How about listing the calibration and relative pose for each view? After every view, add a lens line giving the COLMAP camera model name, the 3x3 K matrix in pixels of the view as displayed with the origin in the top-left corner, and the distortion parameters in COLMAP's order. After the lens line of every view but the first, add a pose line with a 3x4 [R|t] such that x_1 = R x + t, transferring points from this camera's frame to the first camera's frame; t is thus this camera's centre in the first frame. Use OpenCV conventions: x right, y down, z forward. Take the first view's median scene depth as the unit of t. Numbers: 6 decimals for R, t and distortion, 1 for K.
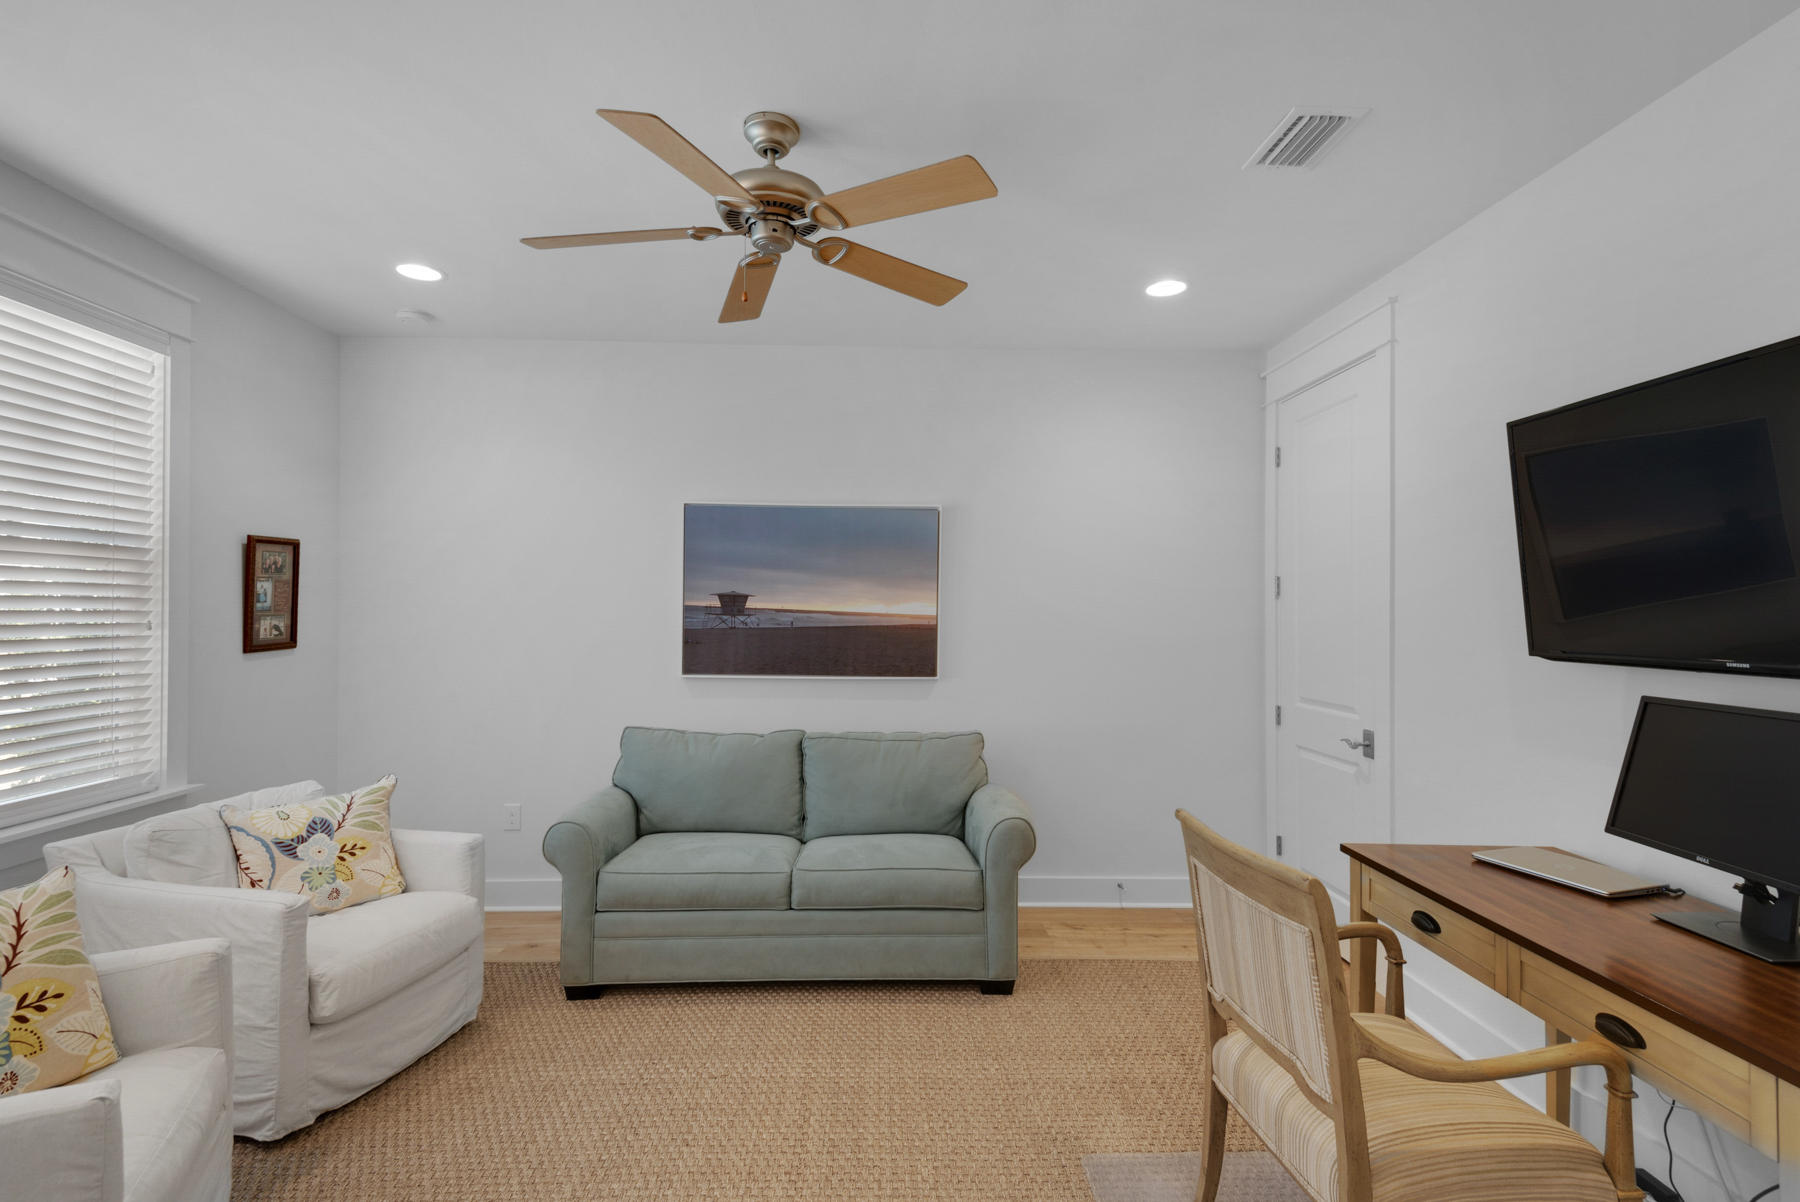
lens RADIAL K [[814.9, 0, 896.7], [0, 814.9, 610.9], [0, 0, 1]] dist [0.004047, -0.004532]
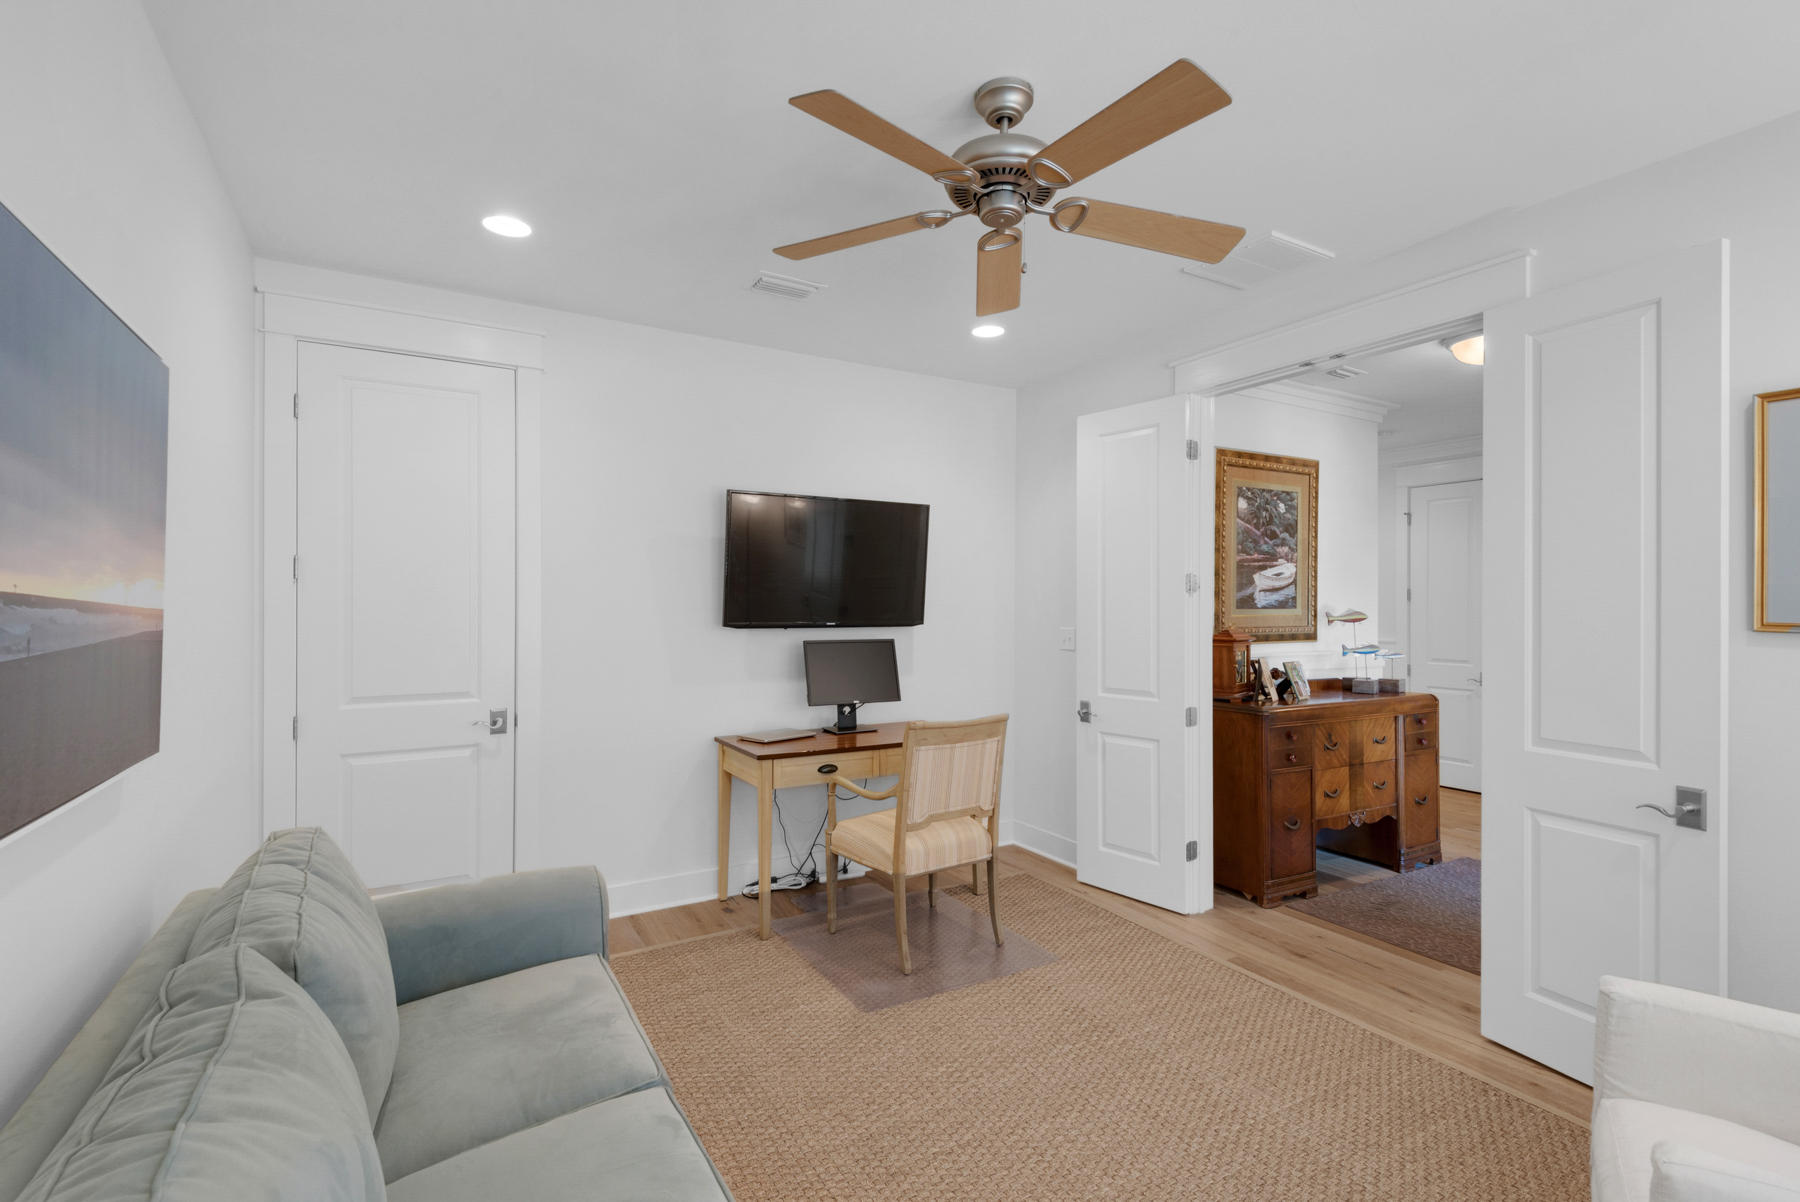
lens RADIAL K [[814.9, 0, 904.5], [0, 814.9, 604.9], [0, 0, 1]] dist [0.004047, -0.004532]
pose [[-0.481733, -0.011378, 0.876244, -0.585244], [-0.011391, 0.999913, 0.006722, -0.004373], [-0.876244, -0.006743, -0.481820, 0.980604]]
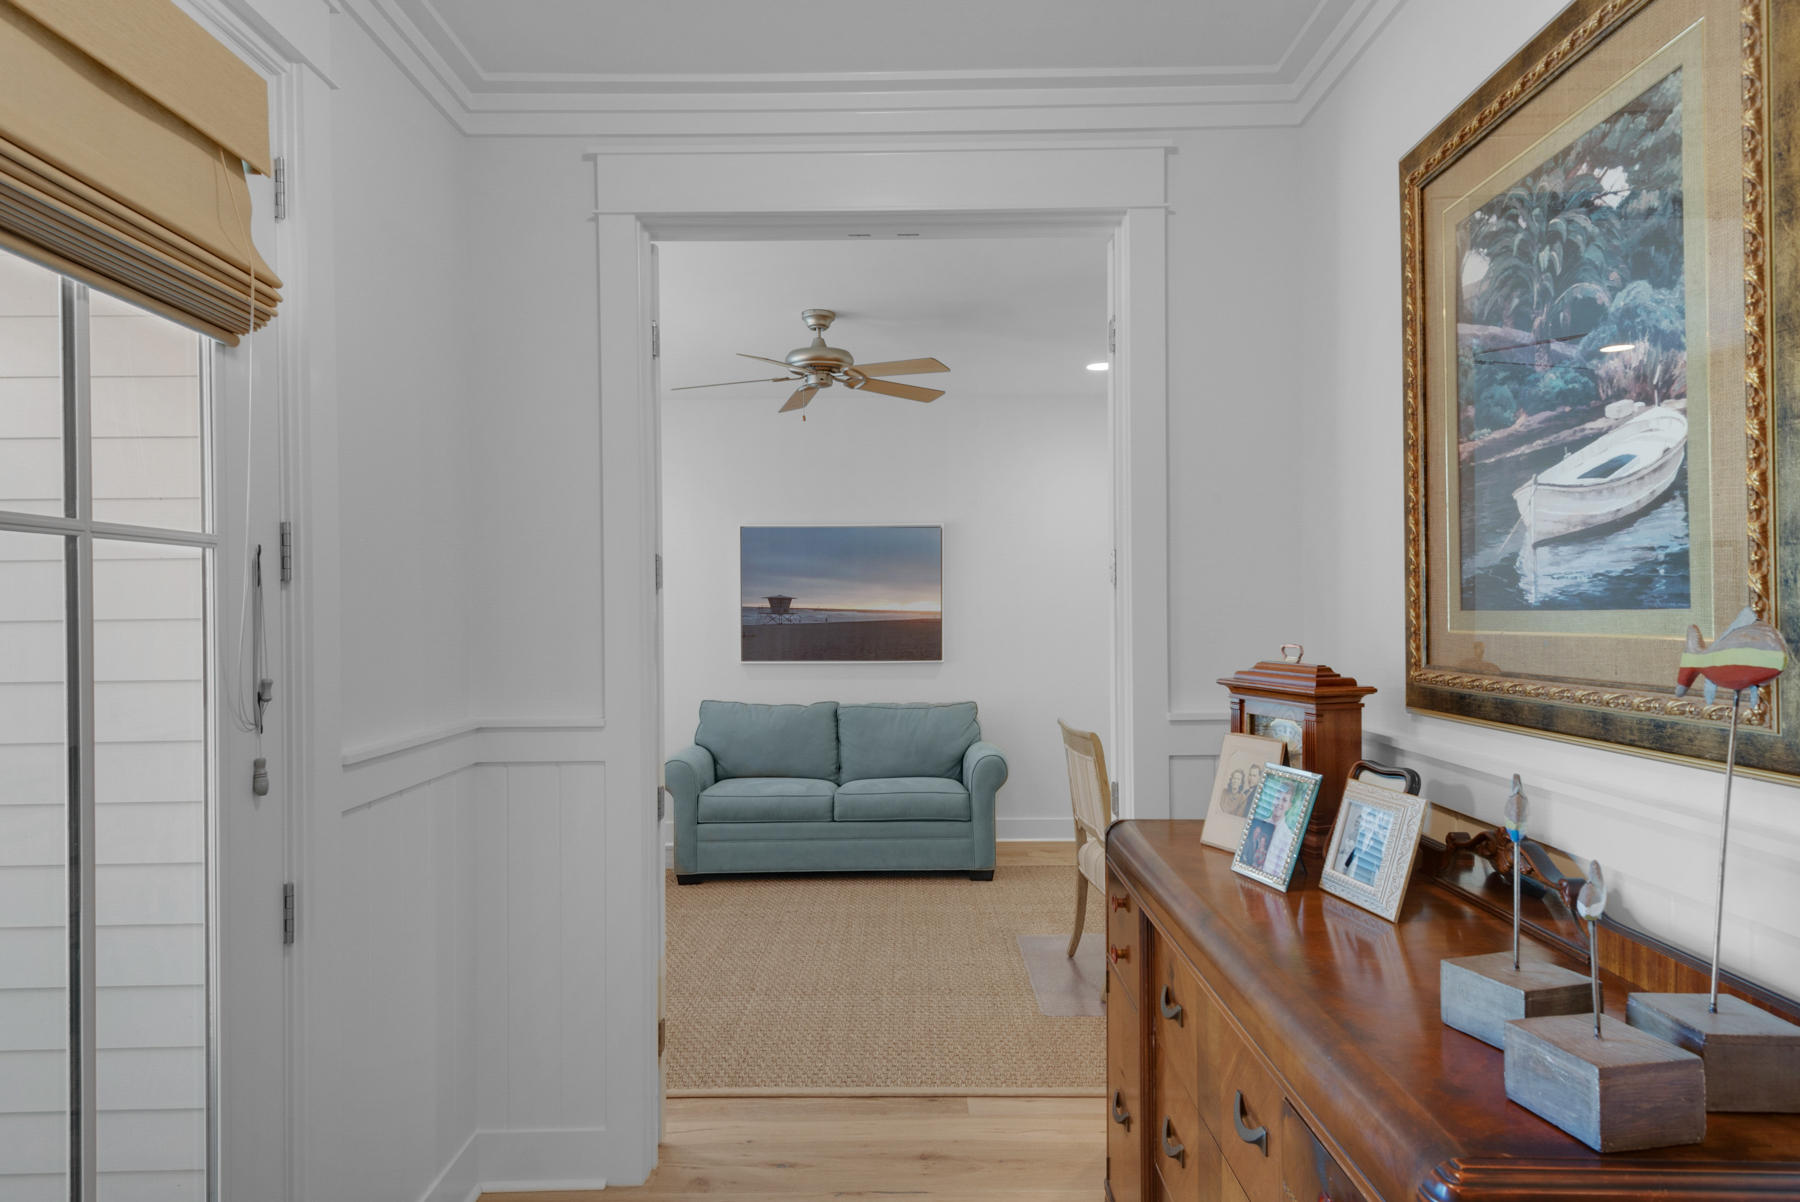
lens RADIAL K [[1036.2, 0, 896.1], [0, 1036.2, 603.6], [0, 0, 1]] dist [-0.008049, 0.000166]
pose [[0.999188, -0.017560, -0.036269, 0.042498], [0.017435, 0.999841, -0.003765, -0.001684], [0.036329, 0.003129, 0.999335, -0.674436]]
